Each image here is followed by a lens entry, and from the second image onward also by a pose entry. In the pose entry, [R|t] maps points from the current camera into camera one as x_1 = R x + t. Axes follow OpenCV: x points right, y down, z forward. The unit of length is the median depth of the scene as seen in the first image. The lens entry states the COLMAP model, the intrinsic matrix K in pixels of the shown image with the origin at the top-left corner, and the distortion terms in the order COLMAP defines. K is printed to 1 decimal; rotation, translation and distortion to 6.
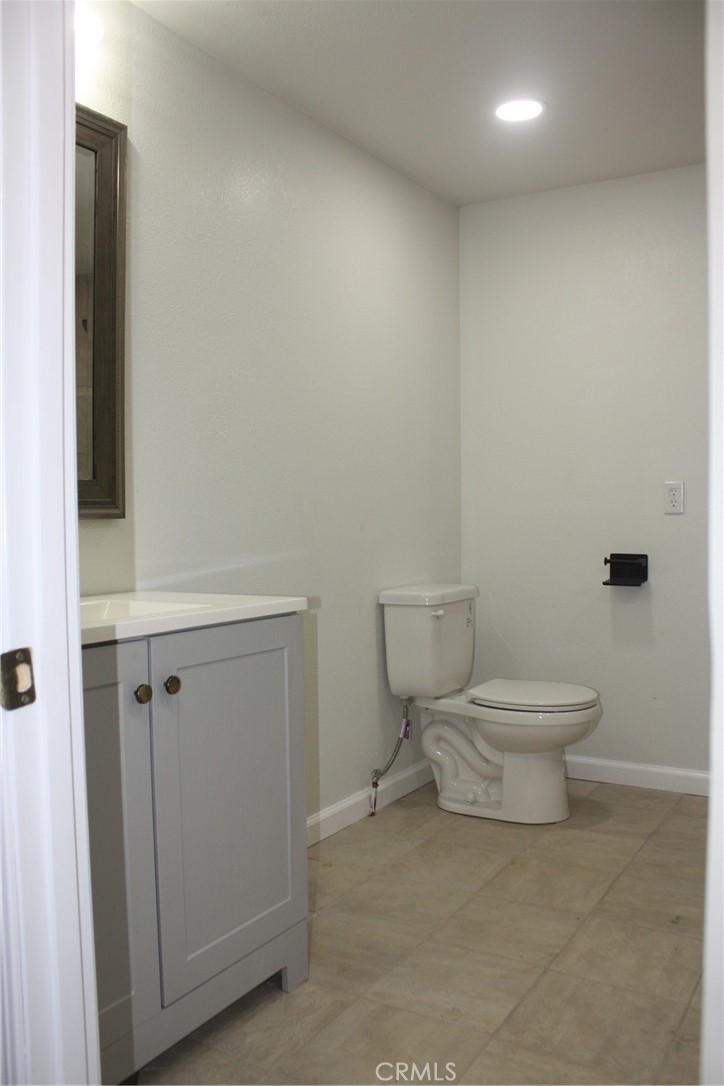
lens RADIAL K [[916.6, 0, 362.3], [0, 916.6, 556.7], [0, 0, 1]] dist [-0.171211, 0.140285]
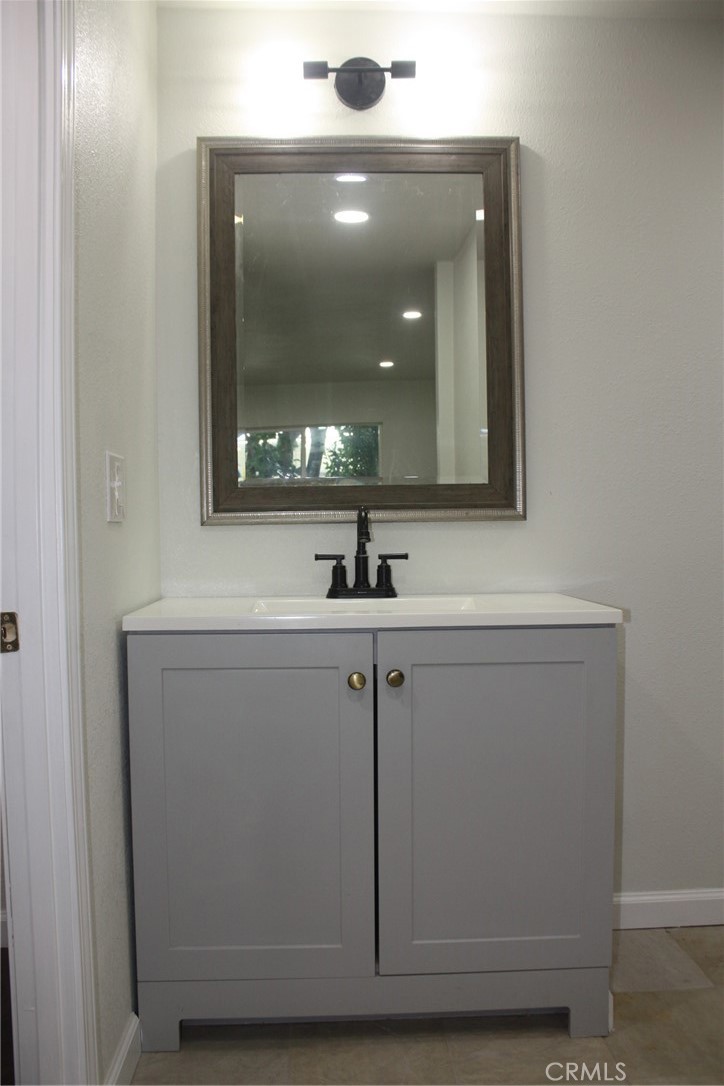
lens RADIAL K [[916.6, 0, 362.3], [0, 916.6, 556.7], [0, 0, 1]] dist [-0.171211, 0.140285]
pose [[0.540711, 0.028015, -0.840742, 0.541856], [-0.027016, 0.999508, 0.015931, -0.013816], [0.840775, 0.014100, 0.541202, 0.314869]]
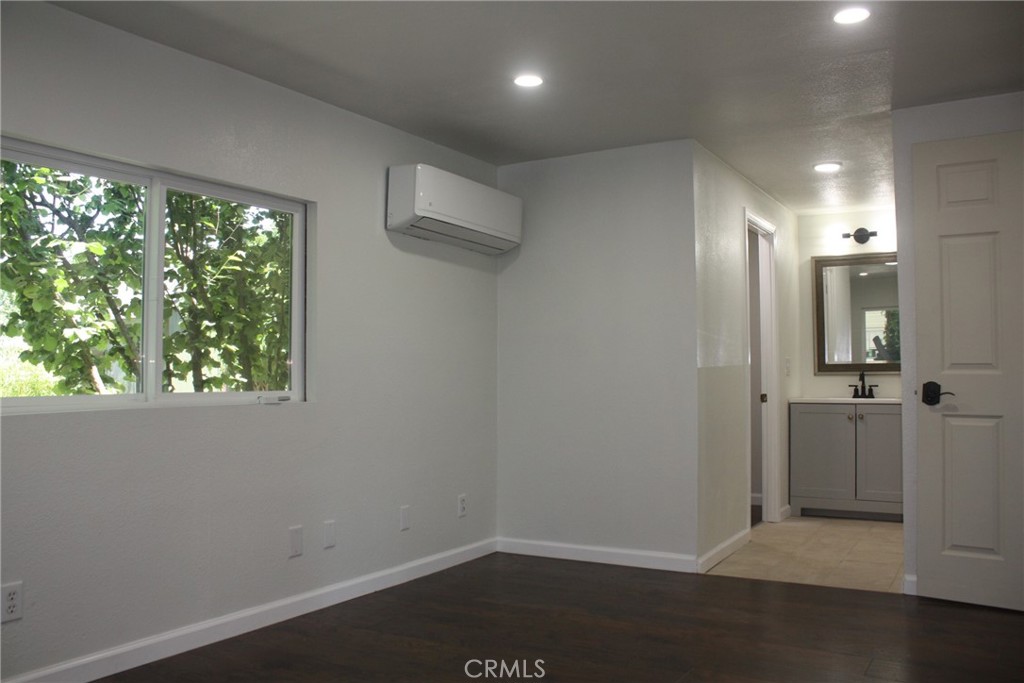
lens RADIAL K [[864.3, 0, 512.0], [0, 864.3, 341.5], [0, 0, 1]] dist [-0.171211, 0.140285]
pose [[-0.016260, -0.035405, -0.999241, 2.875218], [-0.037276, 0.998700, -0.034779, -0.003841], [0.999173, 0.036682, -0.017559, -0.392399]]
